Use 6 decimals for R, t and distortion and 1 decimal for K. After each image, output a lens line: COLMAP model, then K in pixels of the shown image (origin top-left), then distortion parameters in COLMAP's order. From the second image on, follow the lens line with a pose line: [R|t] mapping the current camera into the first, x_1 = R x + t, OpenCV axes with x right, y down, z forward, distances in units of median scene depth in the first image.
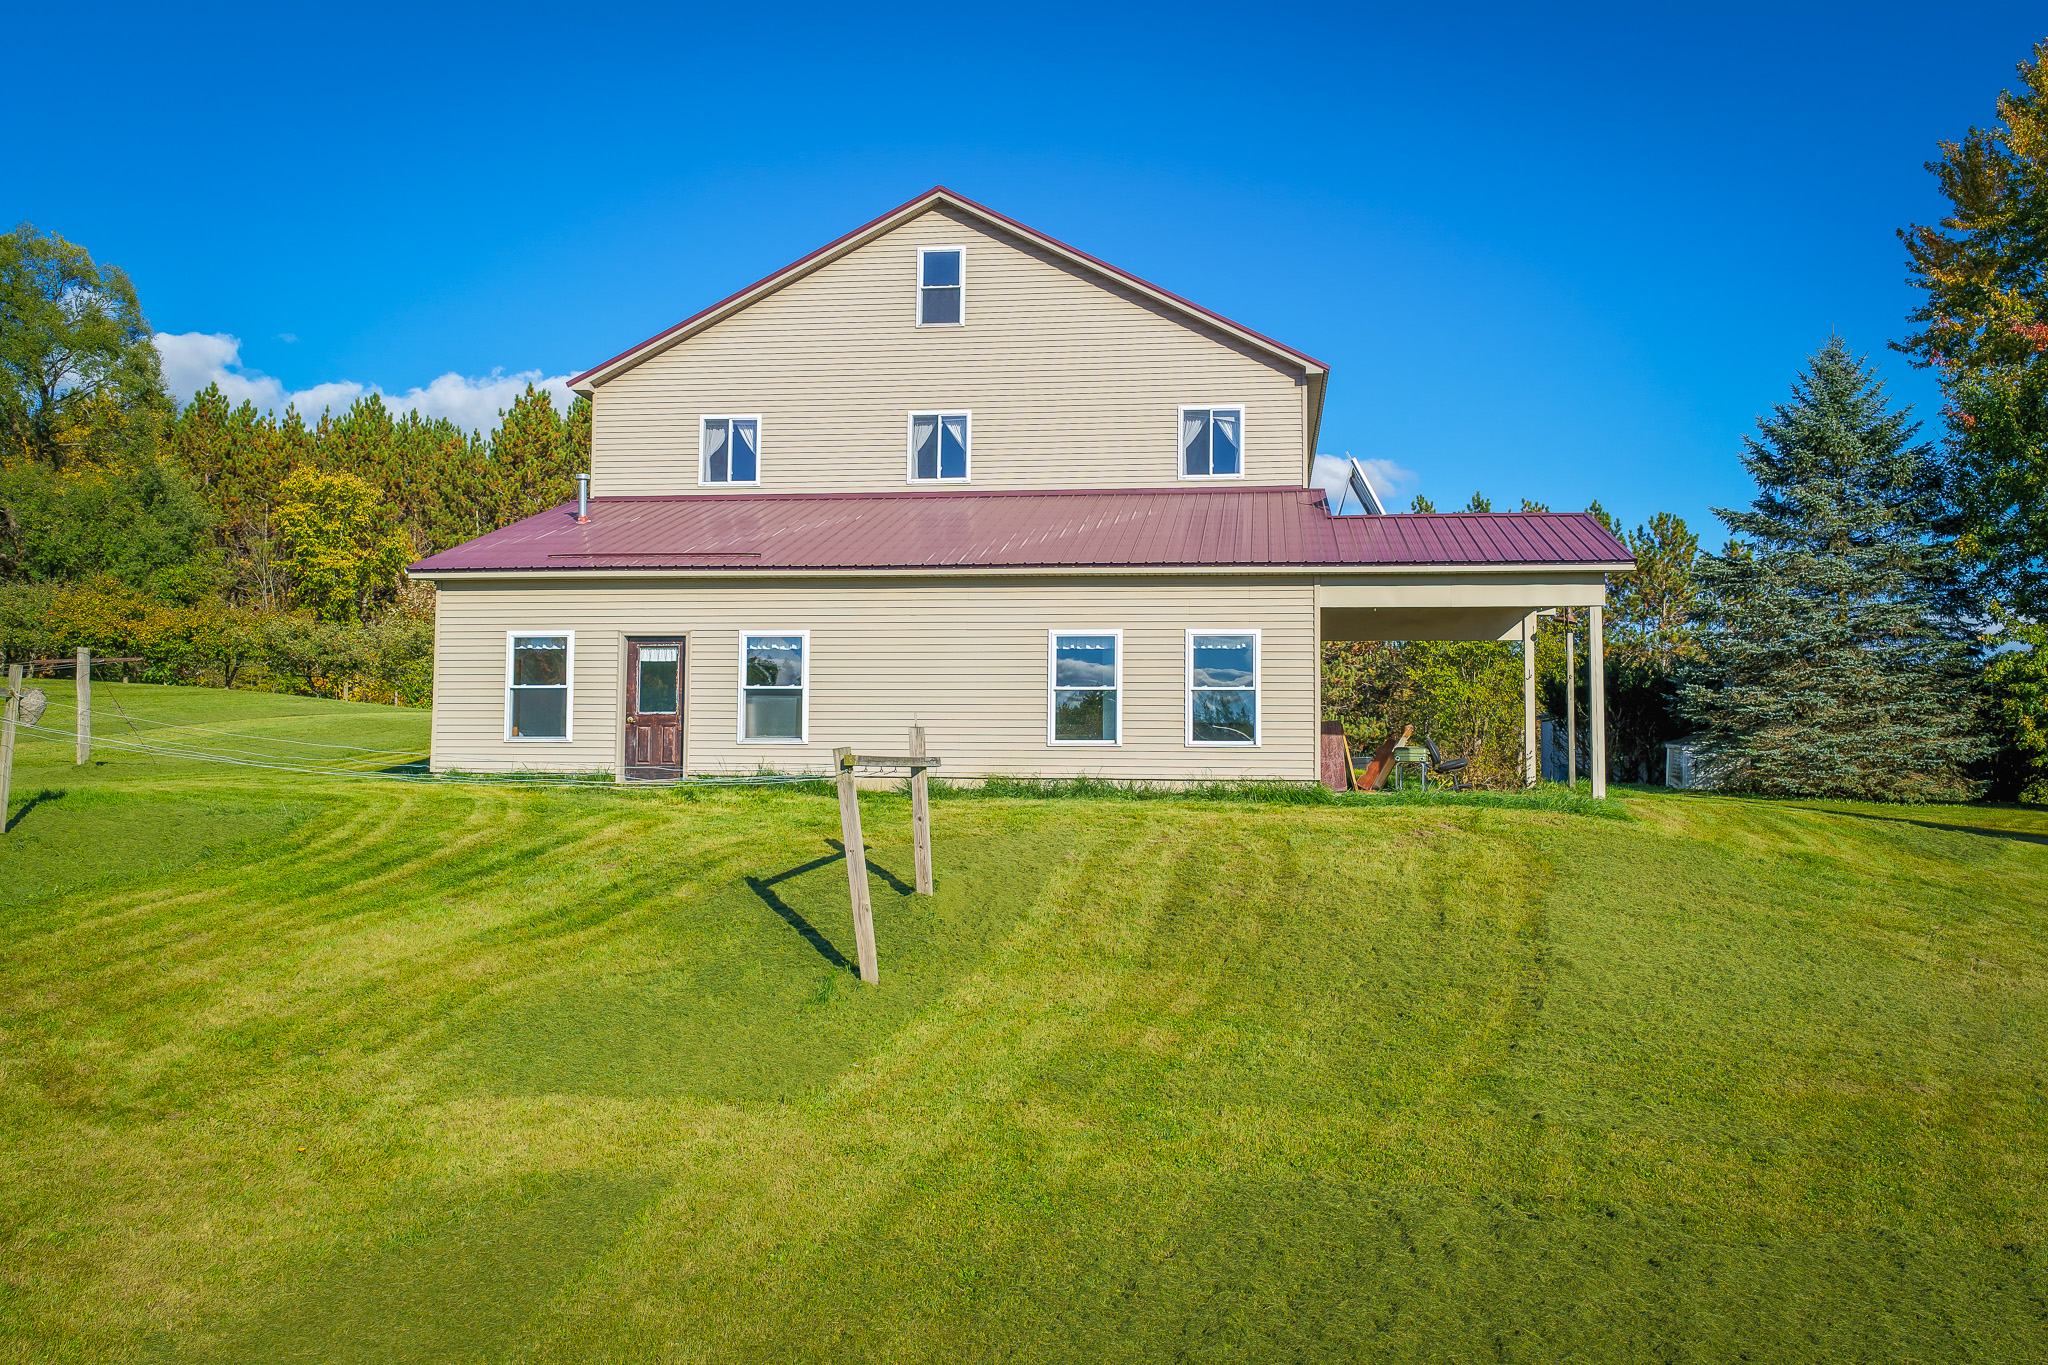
lens RADIAL K [[1710.6, 0, 1034.9], [0, 1710.6, 679.7], [0, 0, 1]] dist [-0.007372, 0.033648]
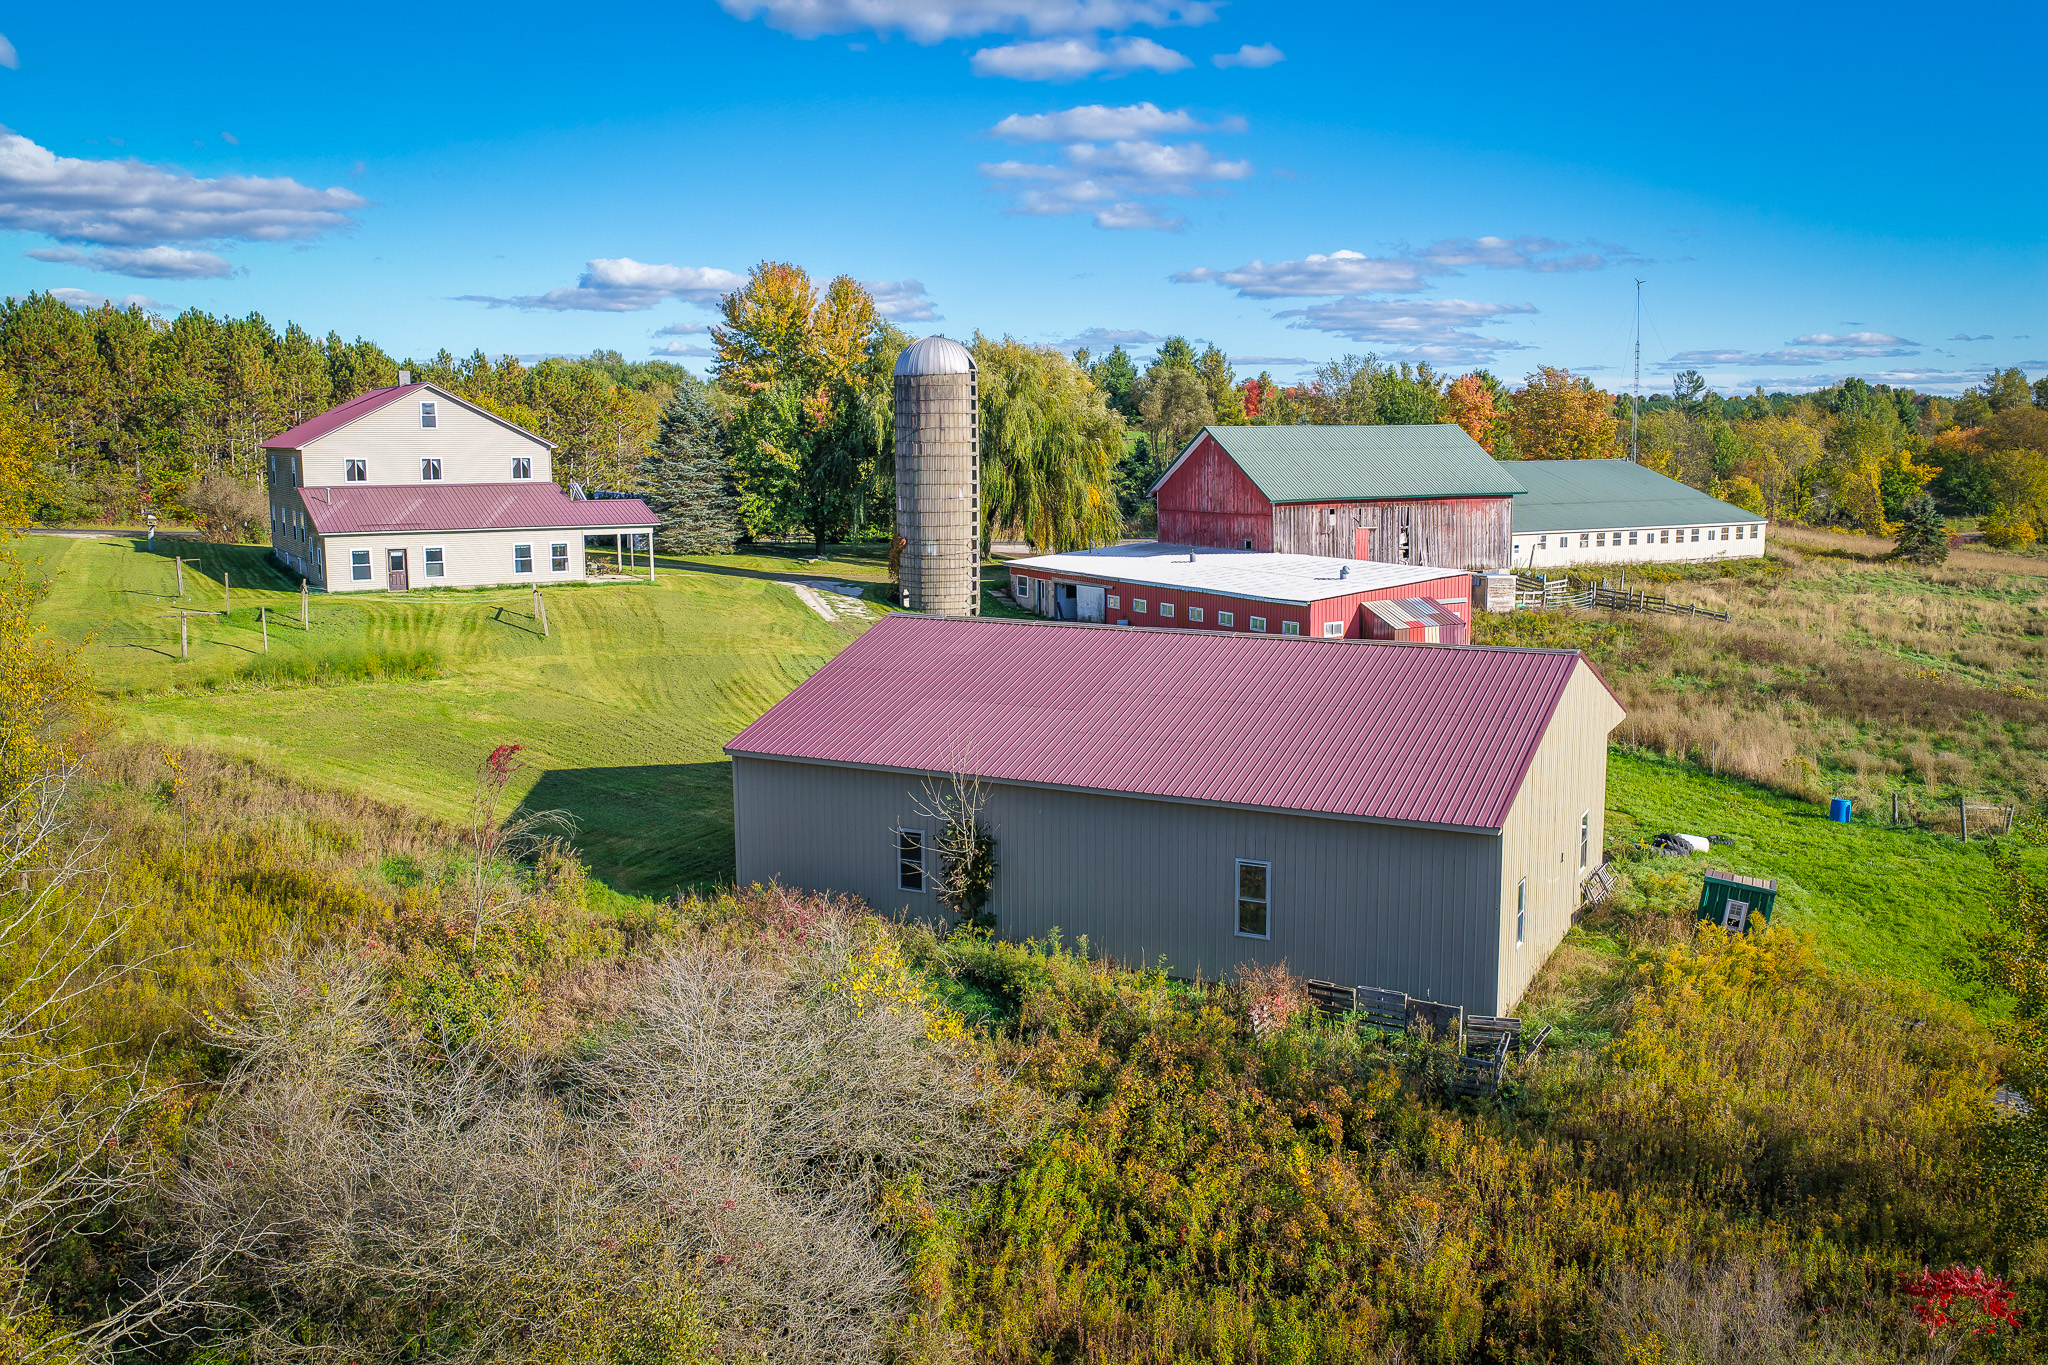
lens RADIAL K [[1710.6, 0, 1034.9], [0, 1710.6, 679.7], [0, 0, 1]] dist [-0.007372, 0.033648]
pose [[0.784182, -0.098544, 0.612656, -1.362284], [-0.025048, 0.981478, 0.189929, -0.457128], [-0.620025, -0.164284, 0.767190, -2.516008]]
